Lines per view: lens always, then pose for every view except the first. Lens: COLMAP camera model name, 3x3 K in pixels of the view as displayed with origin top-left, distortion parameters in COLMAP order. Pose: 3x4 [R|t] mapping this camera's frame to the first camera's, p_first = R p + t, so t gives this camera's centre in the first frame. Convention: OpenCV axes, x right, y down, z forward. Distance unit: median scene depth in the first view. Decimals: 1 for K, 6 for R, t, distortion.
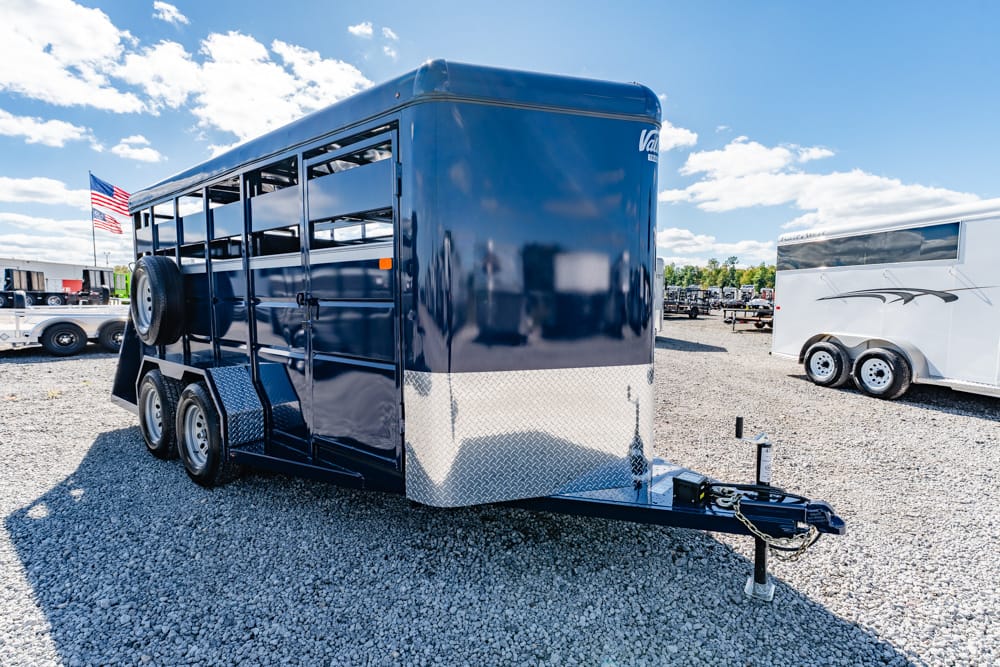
lens RADIAL K [[496.6, 0, 500.0], [0, 496.6, 333.5], [0, 0, 1]] dist [-0.013107, -0.000463]
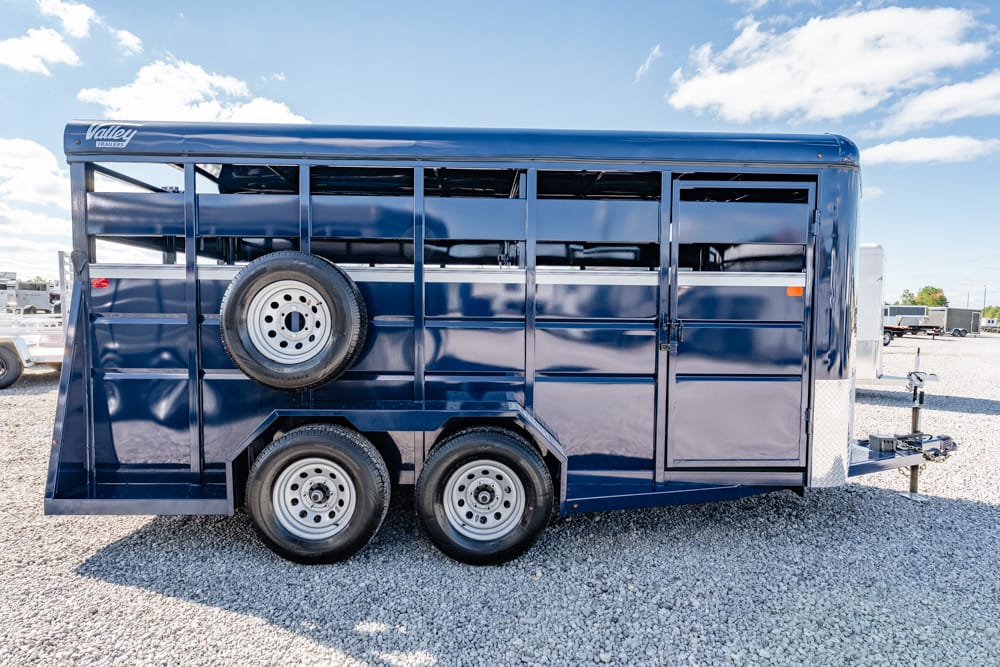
lens RADIAL K [[578.1, 0, 500.0], [0, 578.1, 333.5], [0, 0, 1]] dist [-0.002478, -0.000863]
pose [[0.751374, -0.026011, 0.659363, -0.674311], [0.037081, 0.999308, -0.002835, -0.026263], [-0.658833, 0.026580, 0.751819, 0.176867]]
